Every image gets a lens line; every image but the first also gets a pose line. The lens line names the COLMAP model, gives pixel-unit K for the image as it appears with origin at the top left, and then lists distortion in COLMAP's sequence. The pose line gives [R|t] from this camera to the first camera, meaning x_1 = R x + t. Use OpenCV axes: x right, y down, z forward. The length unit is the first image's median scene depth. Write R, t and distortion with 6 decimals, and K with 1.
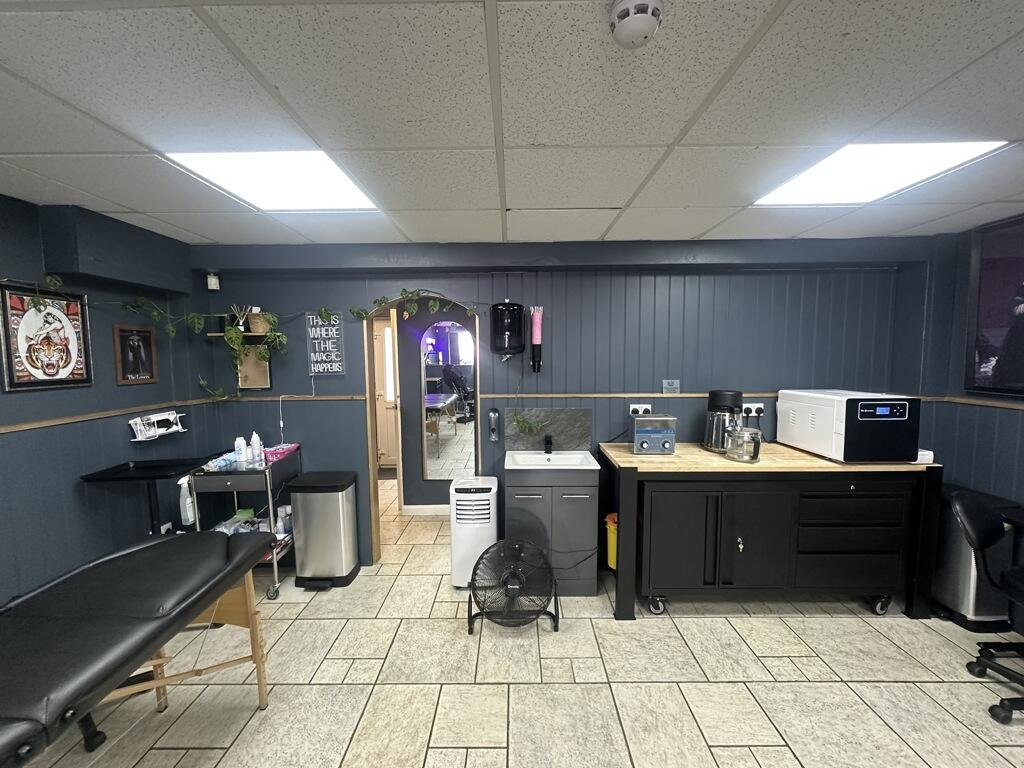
lens RADIAL K [[408.3, 0, 508.2], [0, 408.3, 387.1], [0, 0, 1]] dist [-0.005996, 0.002985]
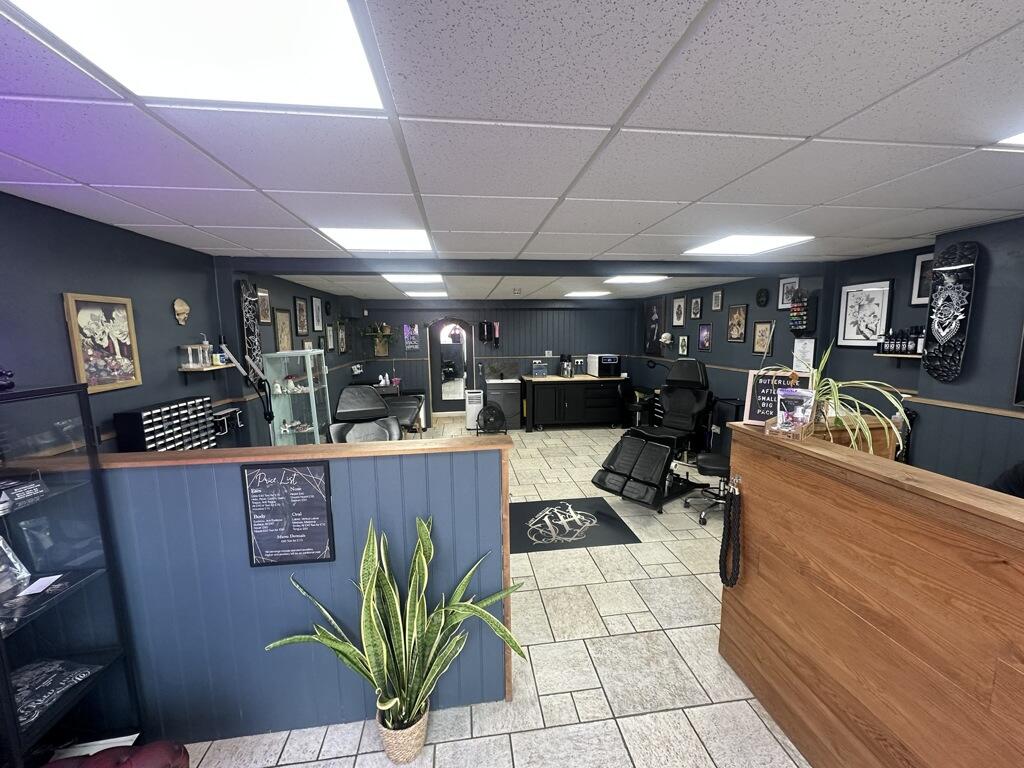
lens RADIAL K [[408.3, 0, 511.6], [0, 408.3, 387.2], [0, 0, 1]] dist [-0.005996, 0.002985]
pose [[0.989532, -0.021158, 0.142751, -0.232519], [0.013316, 0.998360, 0.055672, 0.073240], [-0.143695, -0.053188, 0.988192, -1.731580]]
